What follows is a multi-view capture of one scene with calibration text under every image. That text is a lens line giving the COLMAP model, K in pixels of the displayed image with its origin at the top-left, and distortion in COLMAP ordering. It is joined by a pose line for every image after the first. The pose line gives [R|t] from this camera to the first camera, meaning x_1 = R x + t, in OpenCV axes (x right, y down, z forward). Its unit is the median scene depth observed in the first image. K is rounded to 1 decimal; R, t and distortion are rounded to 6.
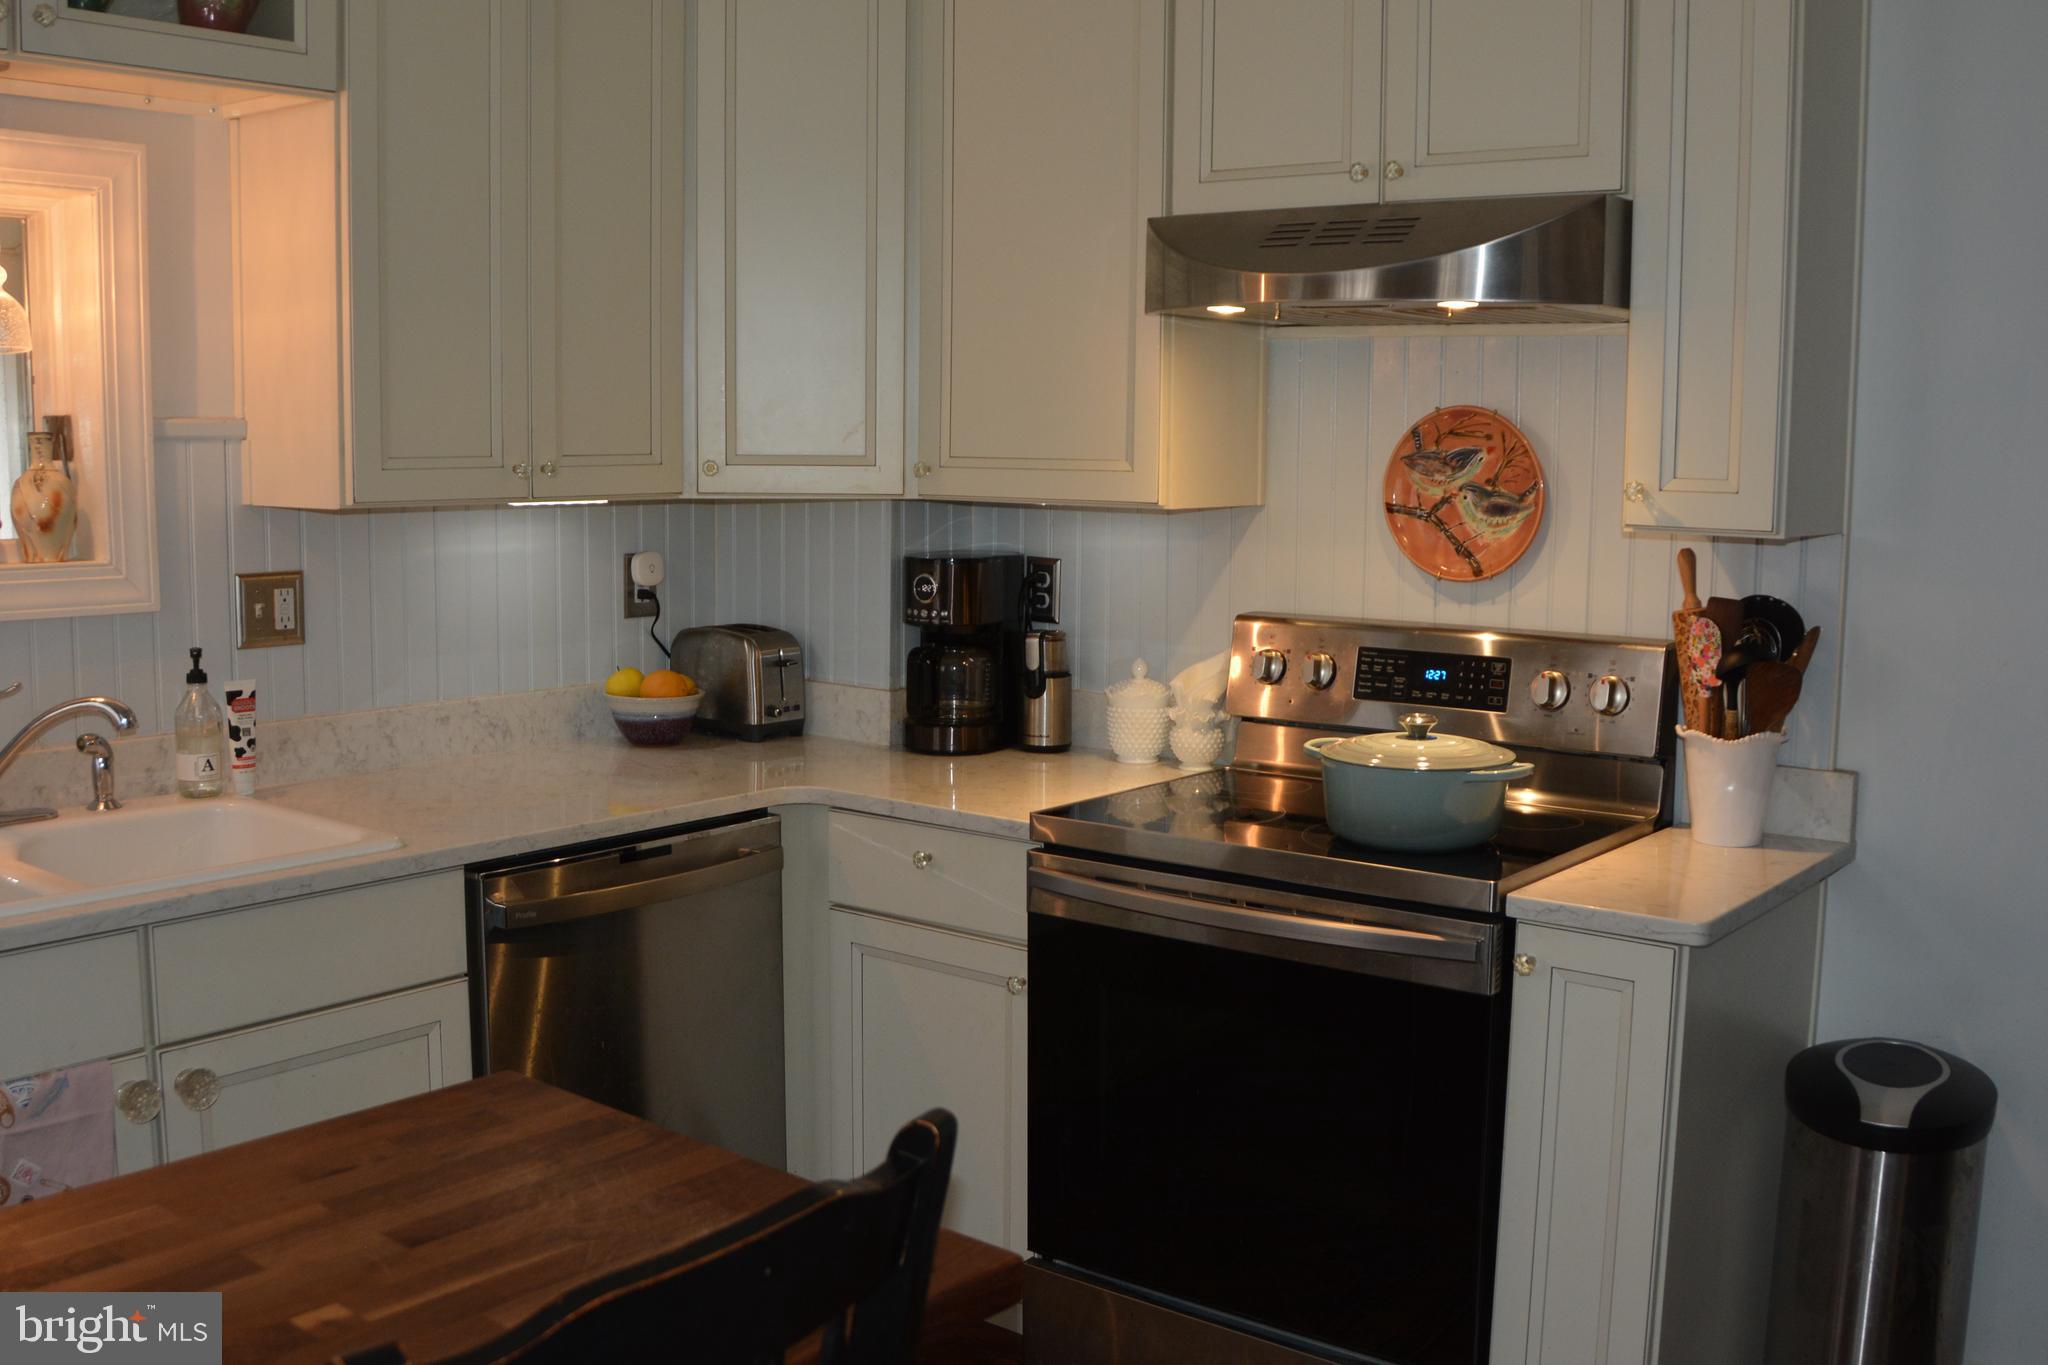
lens RADIAL K [[1979.1, 0, 1024.0], [0, 1979.1, 682.5], [0, 0, 1]] dist [-0.169491, 0.115386]
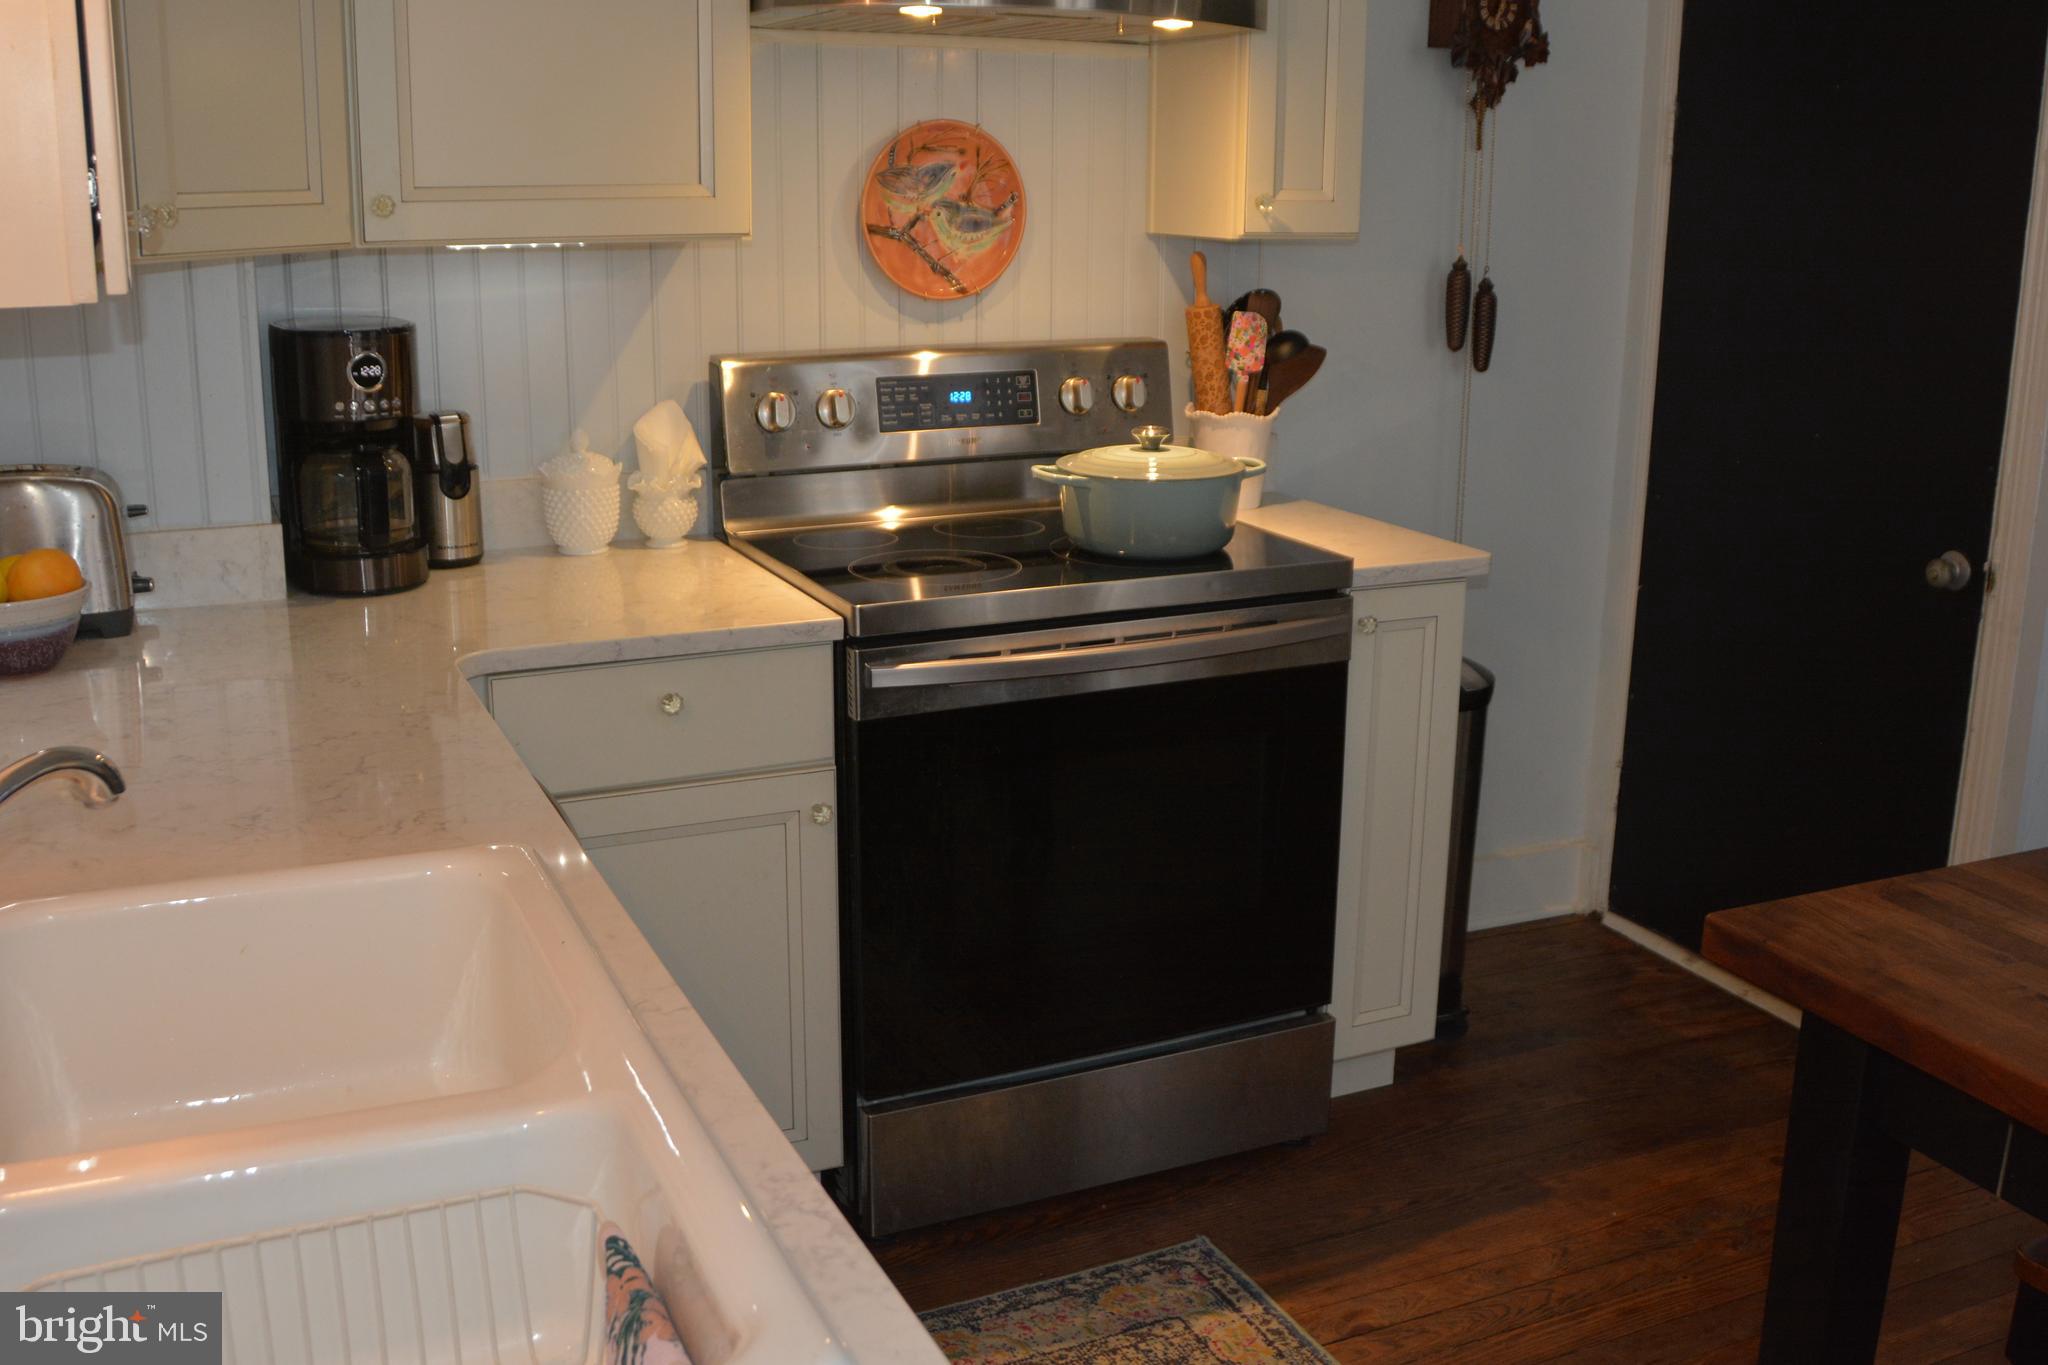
lens RADIAL K [[1965.1, 0, 1024.0], [0, 1965.1, 682.5], [0, 0, 1]] dist [-0.153046, 0.034258]
pose [[0.450815, -0.233862, 0.861438, -0.648075], [0.106396, 0.972267, 0.208270, -0.064787], [-0.886254, -0.002238, 0.463194, 0.507990]]
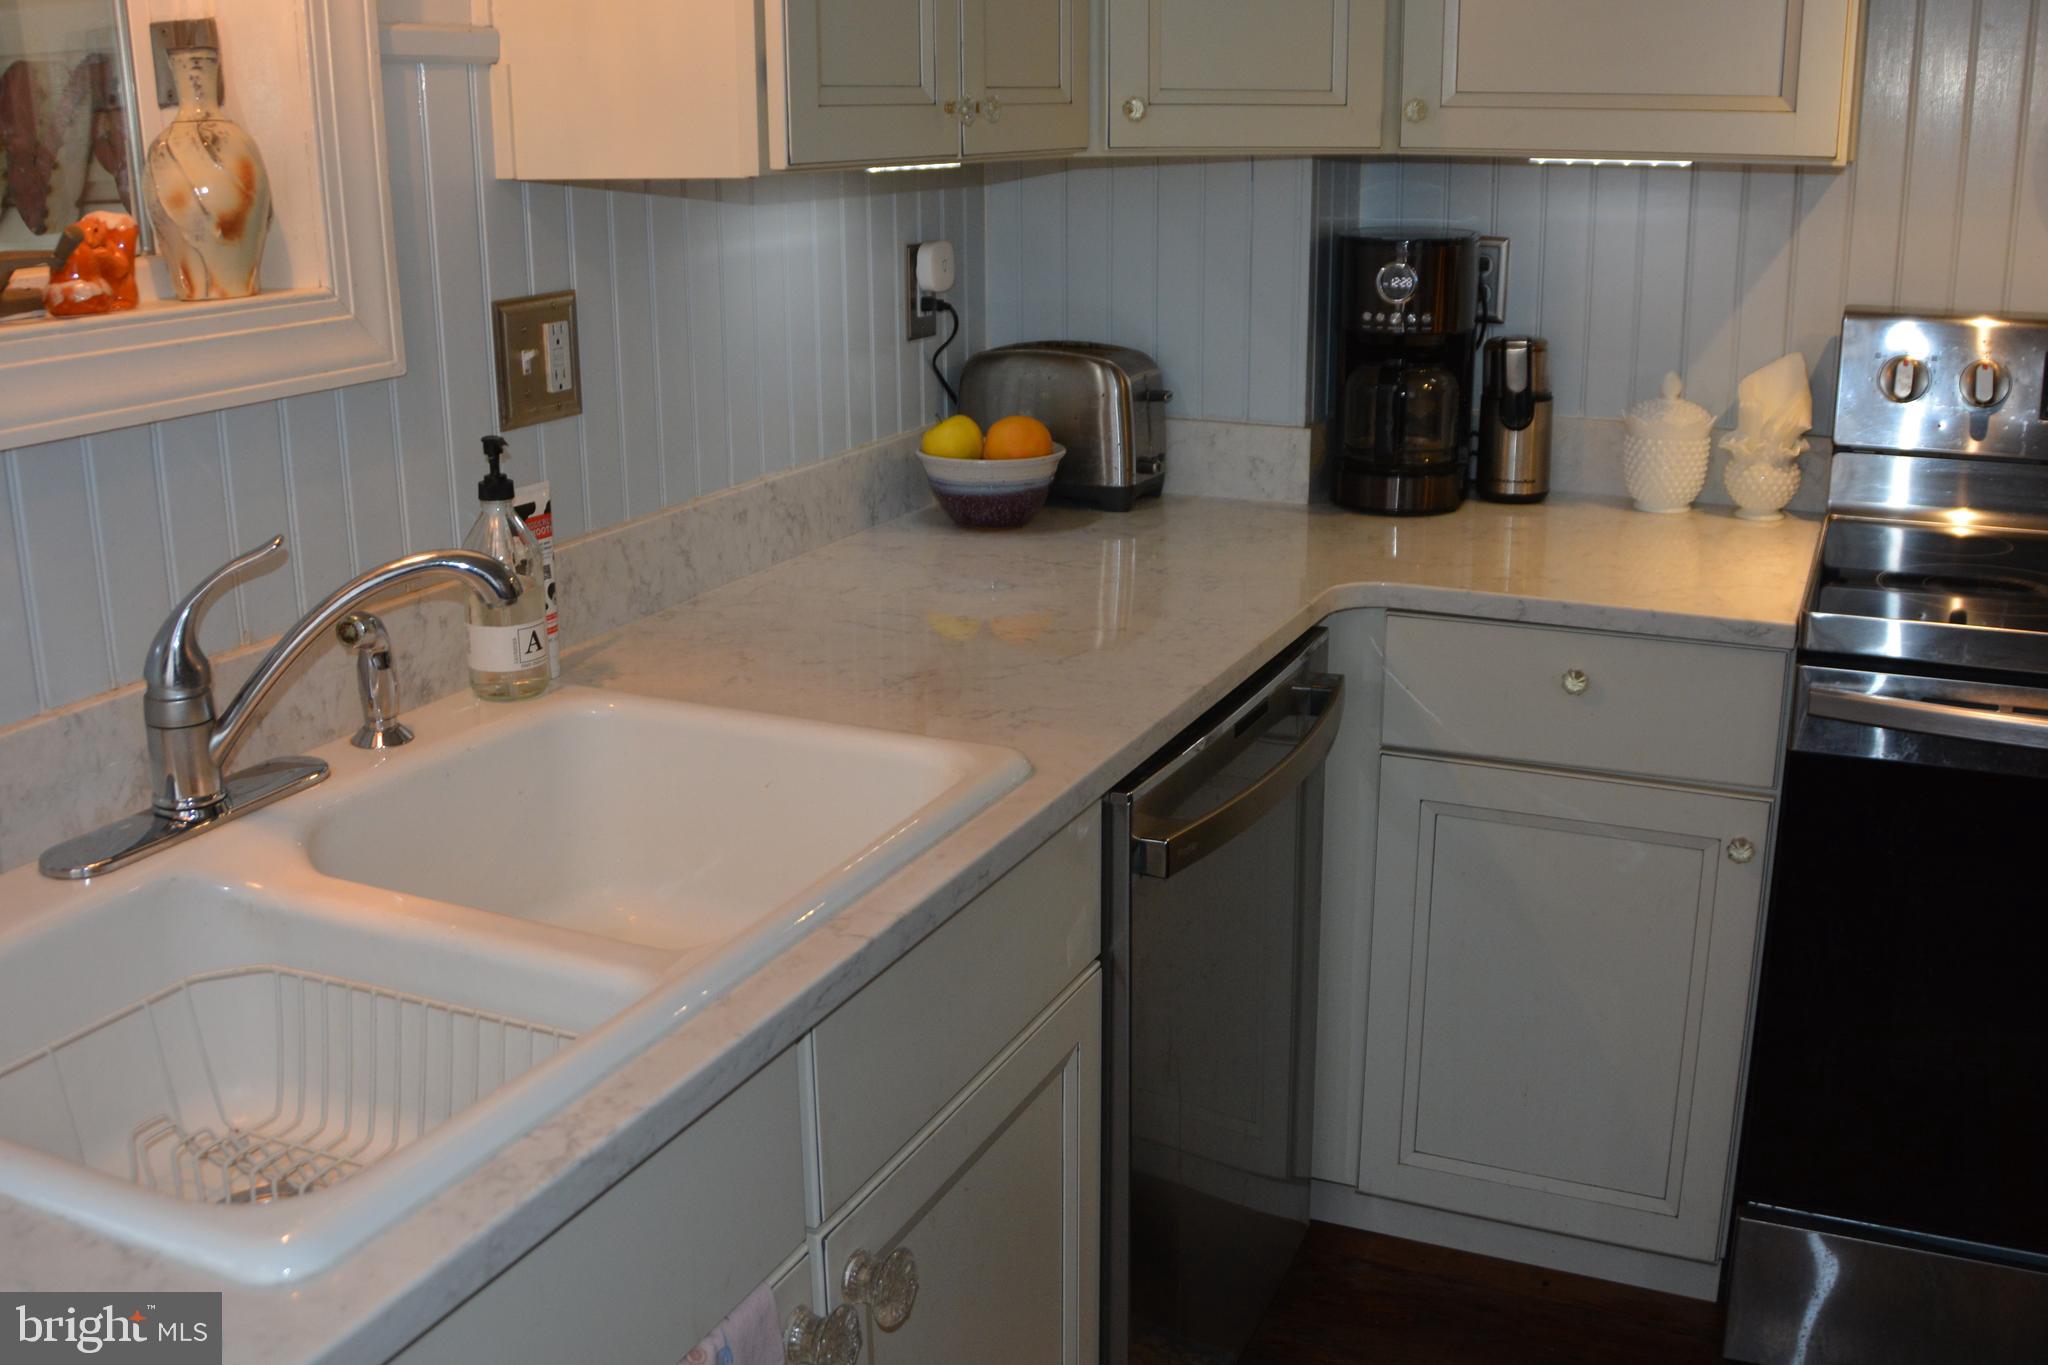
lens RADIAL K [[1979.1, 0, 1024.0], [0, 1979.1, 682.5], [0, 0, 1]] dist [-0.169491, 0.115386]
pose [[0.969535, -0.084976, 0.229742, -0.392451], [0.046967, 0.984987, 0.166117, -0.032621], [-0.240409, -0.150266, 0.958970, 0.382750]]
